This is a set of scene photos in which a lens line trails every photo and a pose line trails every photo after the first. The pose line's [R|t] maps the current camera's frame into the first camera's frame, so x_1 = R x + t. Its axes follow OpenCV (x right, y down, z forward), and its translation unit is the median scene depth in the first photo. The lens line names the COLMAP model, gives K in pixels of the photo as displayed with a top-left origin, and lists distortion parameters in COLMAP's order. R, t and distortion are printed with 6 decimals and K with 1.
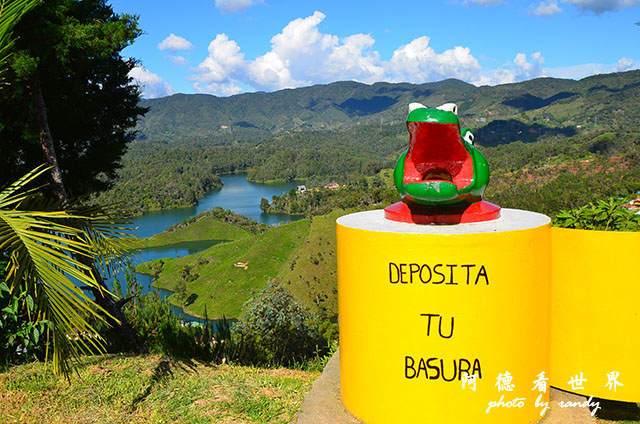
lens RADIAL K [[645.1, 0, 319.9], [0, 645.1, 213.6], [0, 0, 1]] dist [-0.004691, 0.000000]
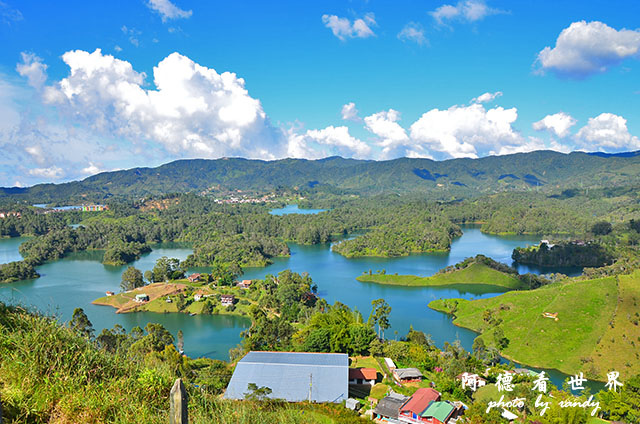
lens RADIAL K [[495.0, 0, 320.3], [0, 495.0, 213.2], [0, 0, 1]] dist [-0.002376, 0.000123]
pose [[0.957625, 0.058143, -0.282089, -0.132826], [-0.078928, 0.994895, -0.062877, -0.003928], [0.276993, 0.082478, 0.957325, 0.047830]]
